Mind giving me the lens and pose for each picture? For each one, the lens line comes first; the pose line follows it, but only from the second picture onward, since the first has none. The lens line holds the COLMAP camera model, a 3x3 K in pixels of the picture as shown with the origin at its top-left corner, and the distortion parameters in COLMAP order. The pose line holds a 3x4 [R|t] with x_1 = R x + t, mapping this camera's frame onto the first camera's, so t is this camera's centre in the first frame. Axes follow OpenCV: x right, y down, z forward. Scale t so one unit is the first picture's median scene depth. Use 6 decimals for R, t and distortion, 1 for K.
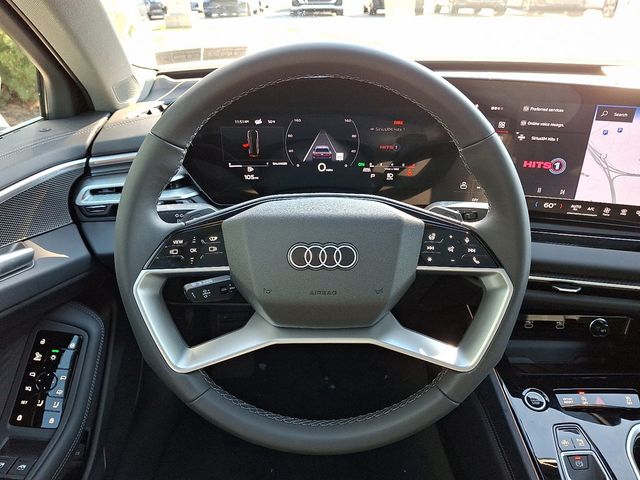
lens RADIAL K [[502.0, 0, 320.0], [0, 502.0, 240.0], [0, 0, 1]] dist [0.098215, -0.199456]
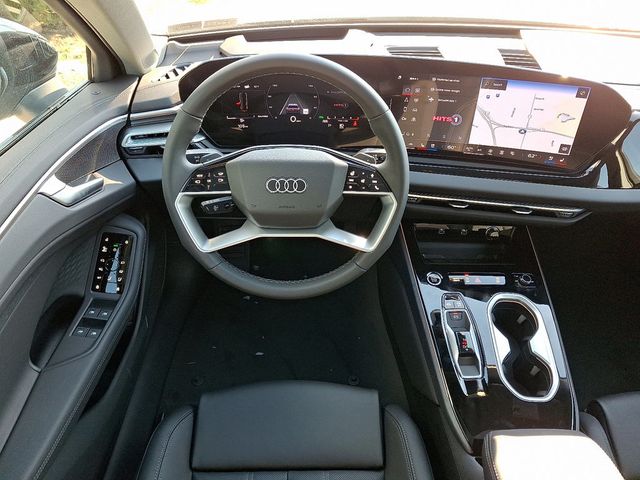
lens RADIAL K [[502.0, 0, 320.0], [0, 502.0, 240.0], [0, 0, 1]] dist [0.098215, -0.199456]
pose [[0.999914, 0.000321, 0.013095, 0.068486], [-0.002364, 0.987697, 0.156363, -0.036155], [-0.012884, -0.156381, 0.987613, -0.502249]]
